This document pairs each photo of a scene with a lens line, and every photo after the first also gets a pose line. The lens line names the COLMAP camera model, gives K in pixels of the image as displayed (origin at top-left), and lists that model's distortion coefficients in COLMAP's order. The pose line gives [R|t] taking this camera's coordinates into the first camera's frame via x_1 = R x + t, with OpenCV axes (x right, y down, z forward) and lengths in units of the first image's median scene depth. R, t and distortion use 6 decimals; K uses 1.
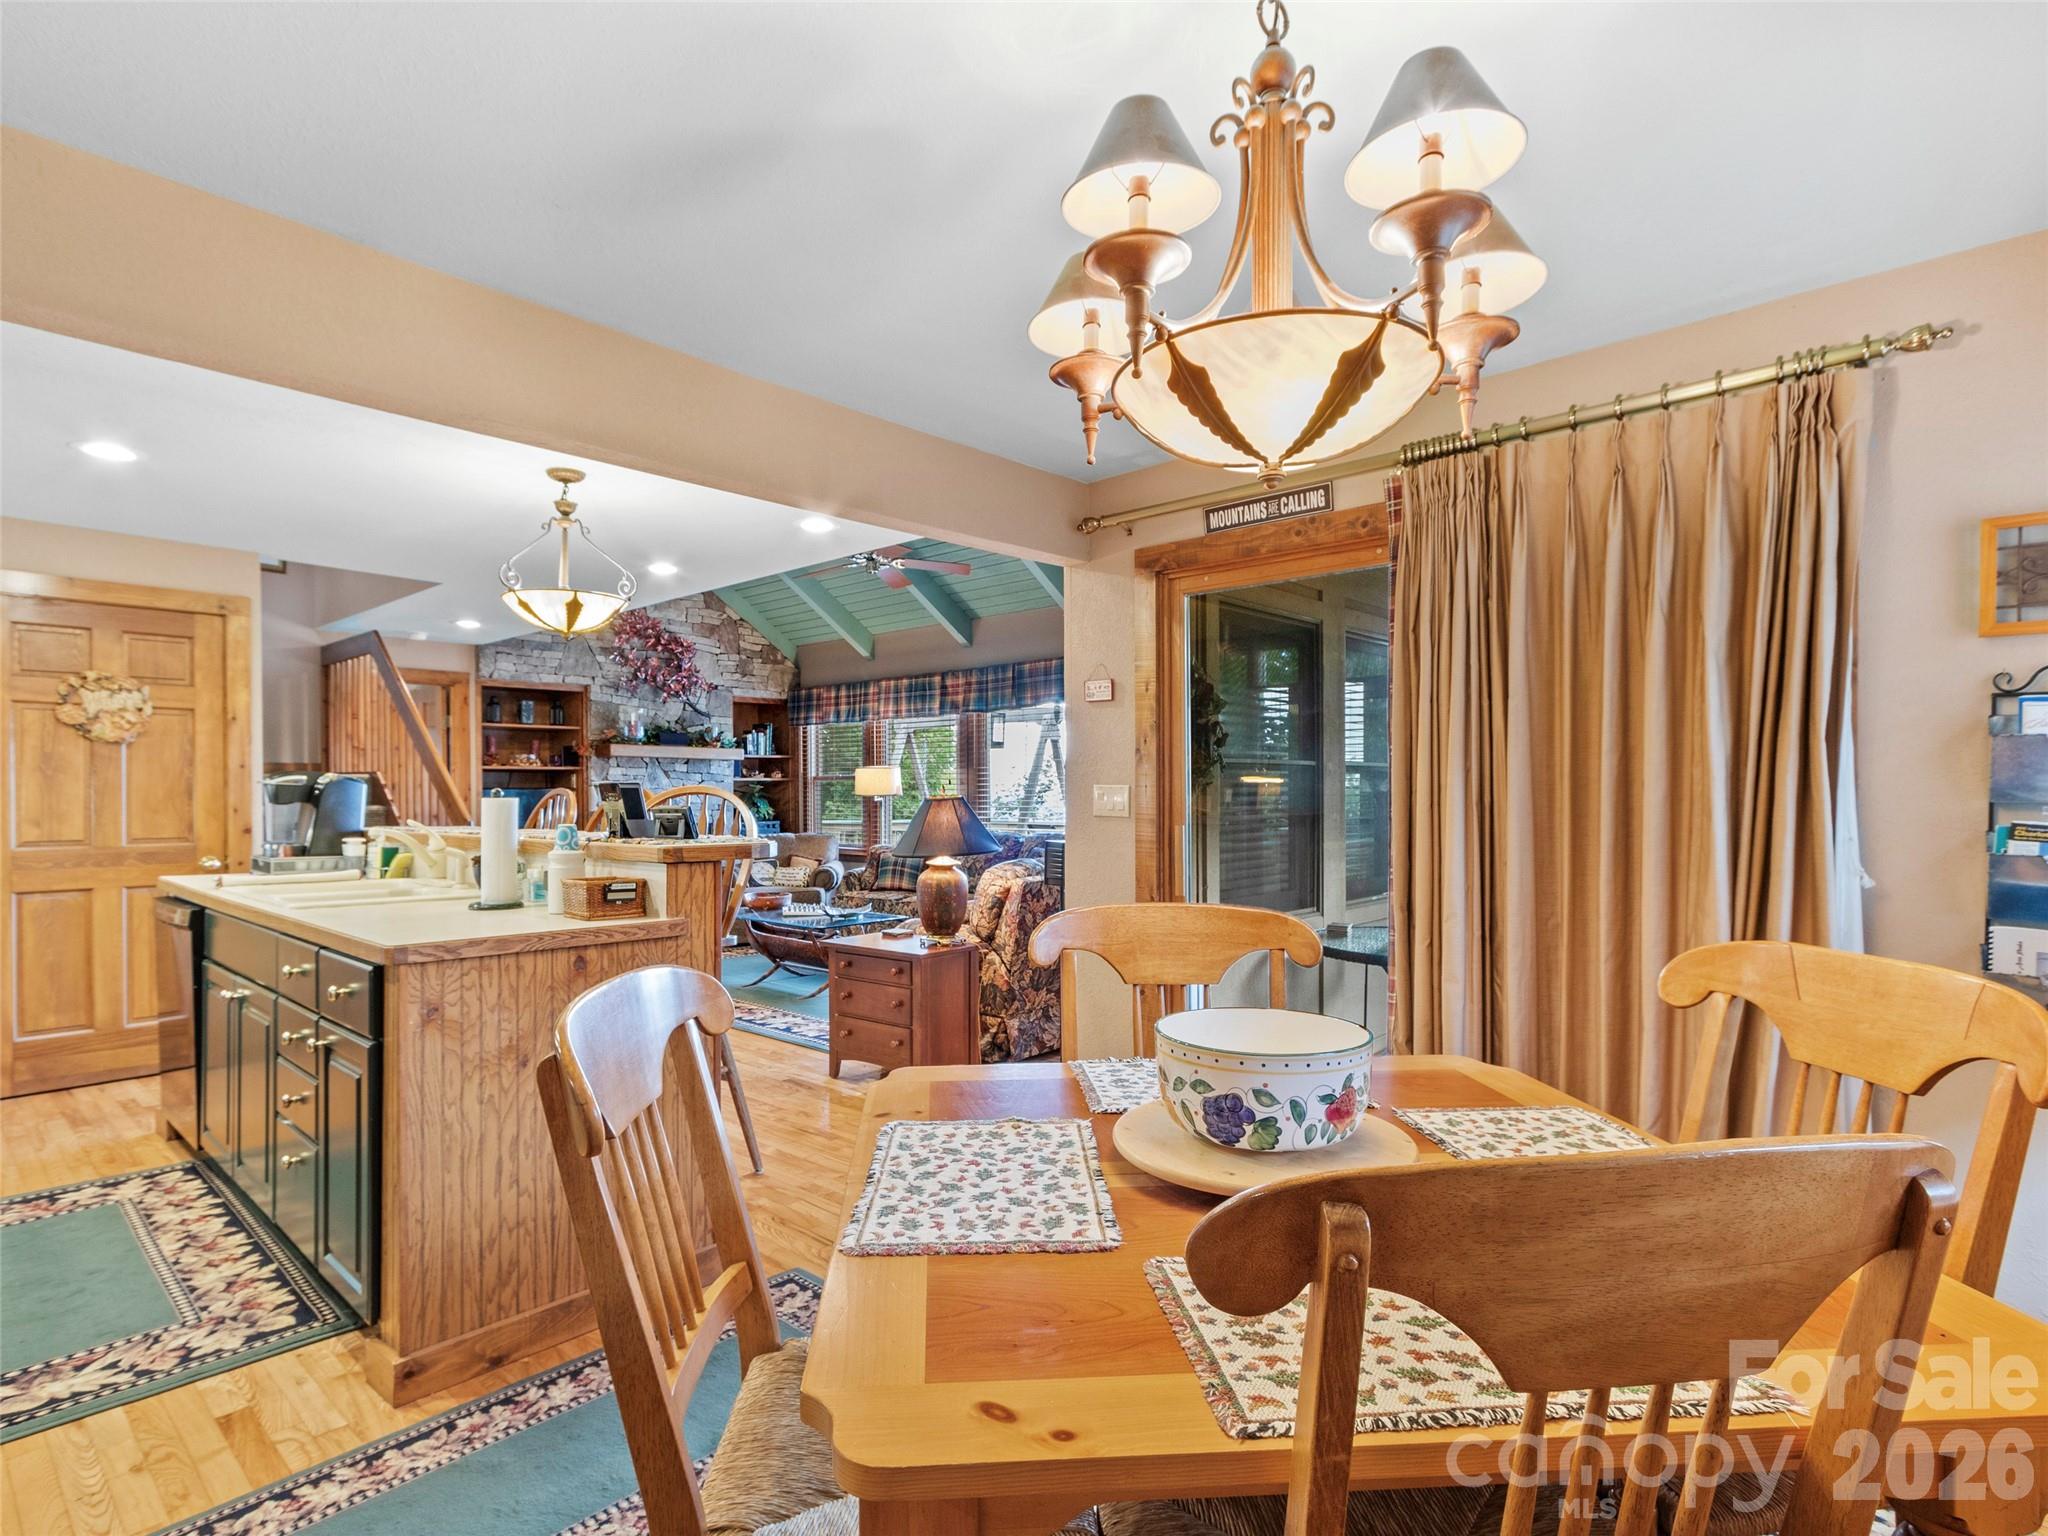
lens RADIAL K [[1051.1, 0, 1008.7], [0, 1051.1, 788.1], [0, 0, 1]] dist [0.000086, 0.002030]
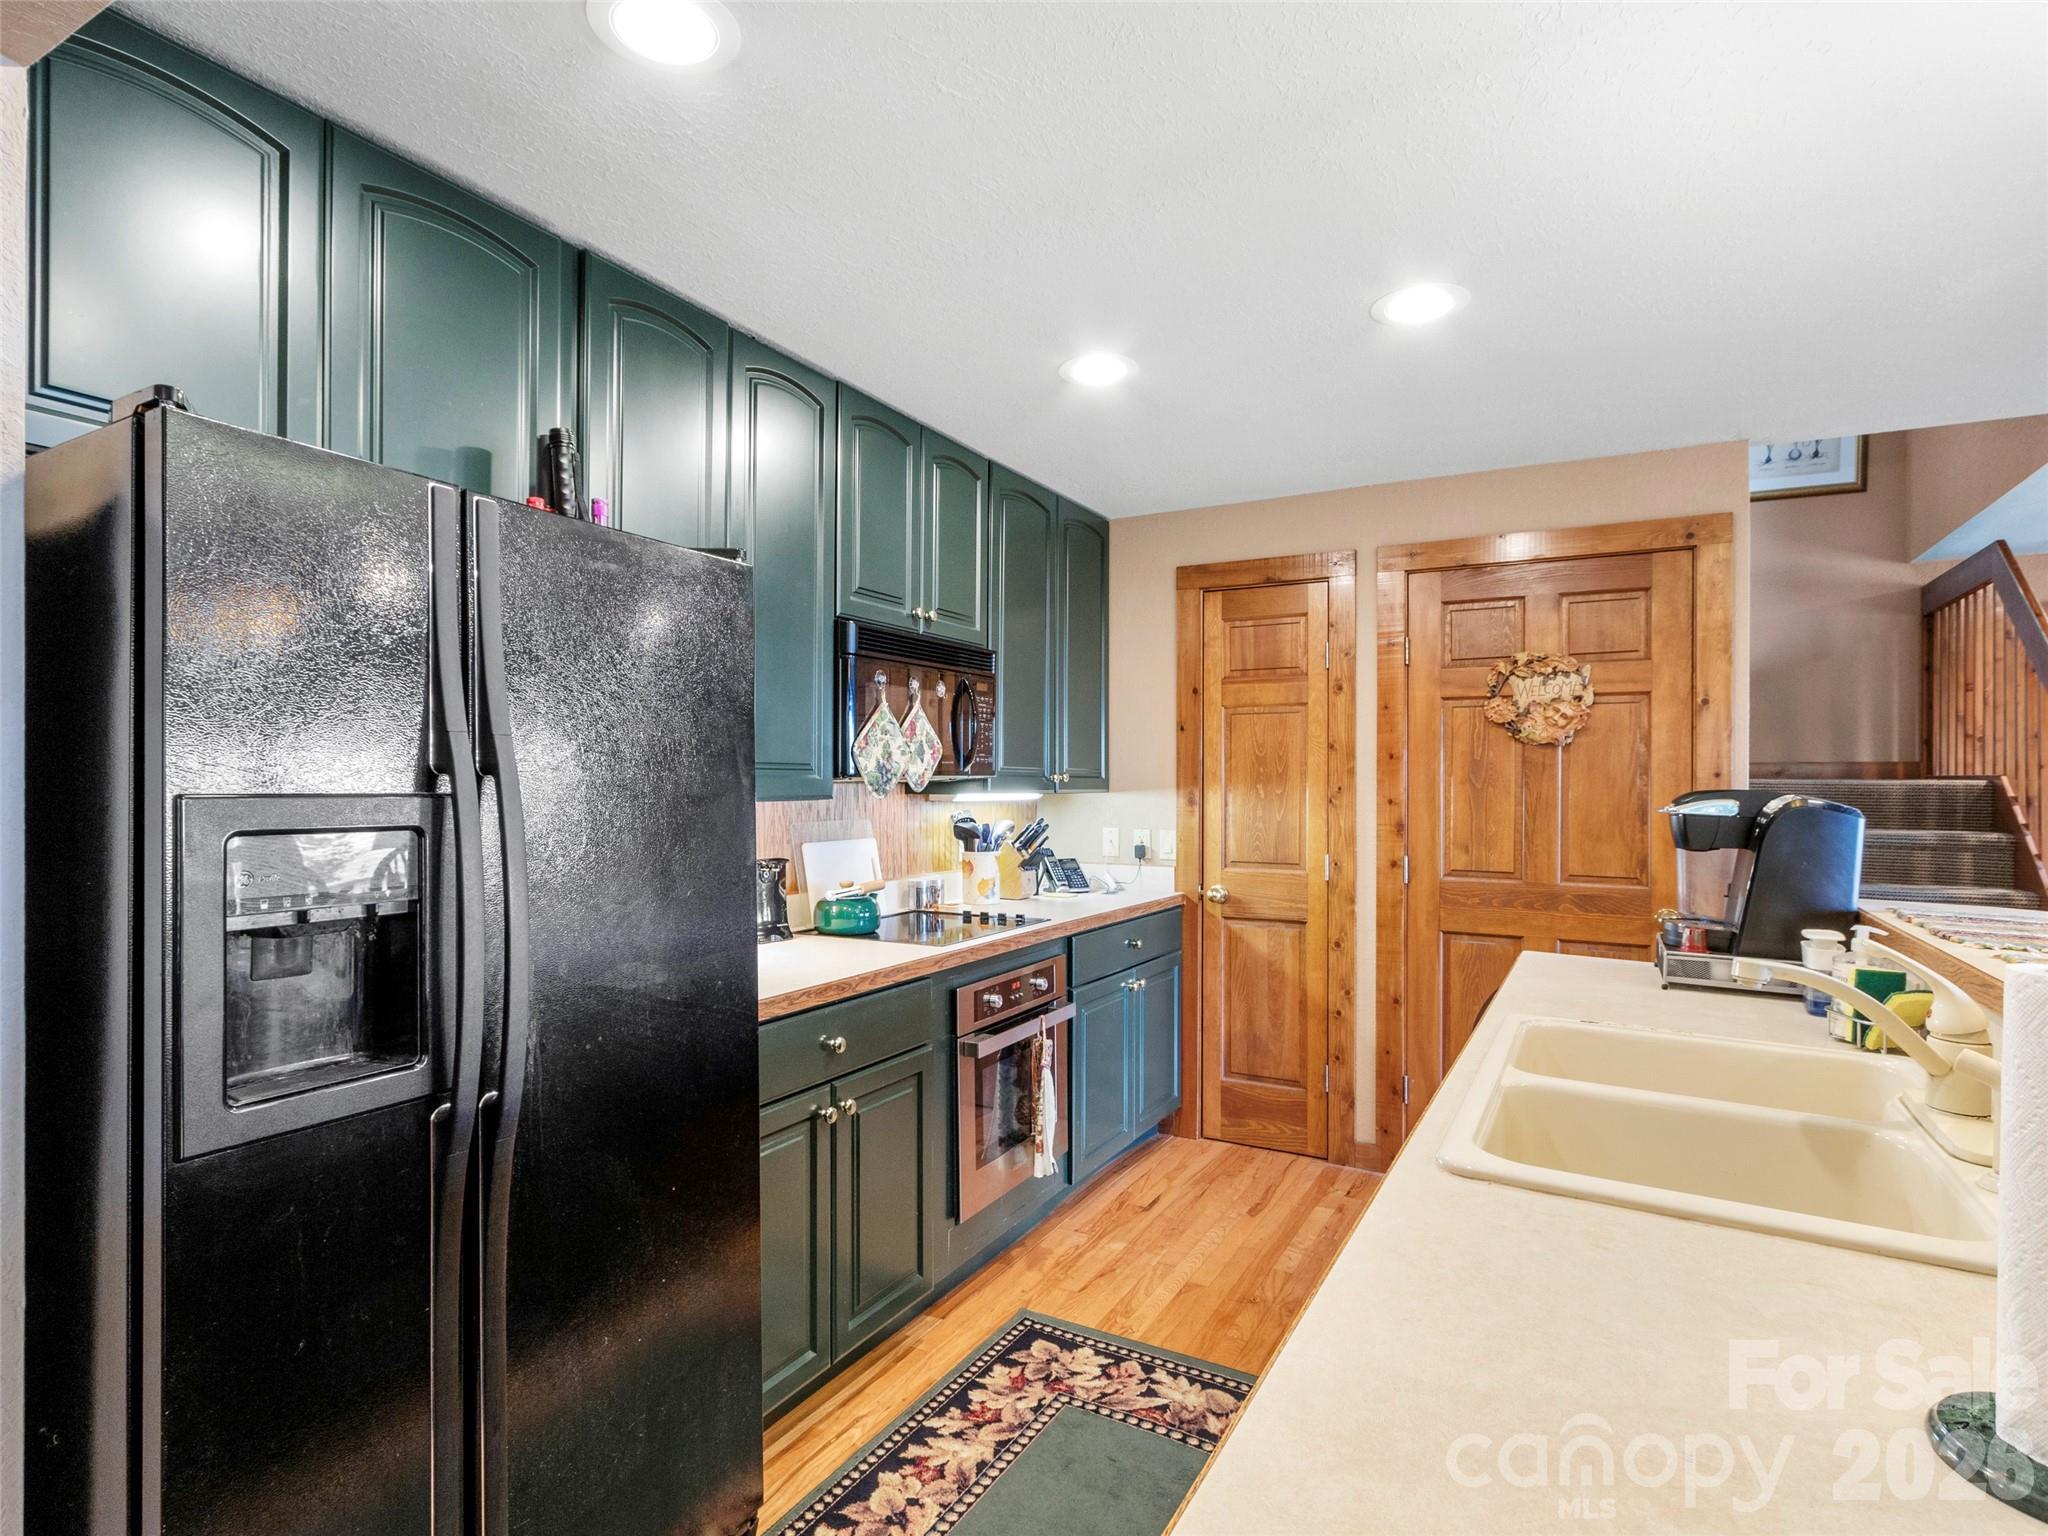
lens RADIAL K [[1051.1, 0, 1025.8], [0, 1051.1, 784.6], [0, 0, 1]] dist [0.000086, 0.002030]
pose [[0.228738, 0.008000, -0.973455, -0.205887], [-0.003751, 0.999966, 0.007337, -0.018775], [0.973481, 0.001973, 0.228761, 0.463392]]
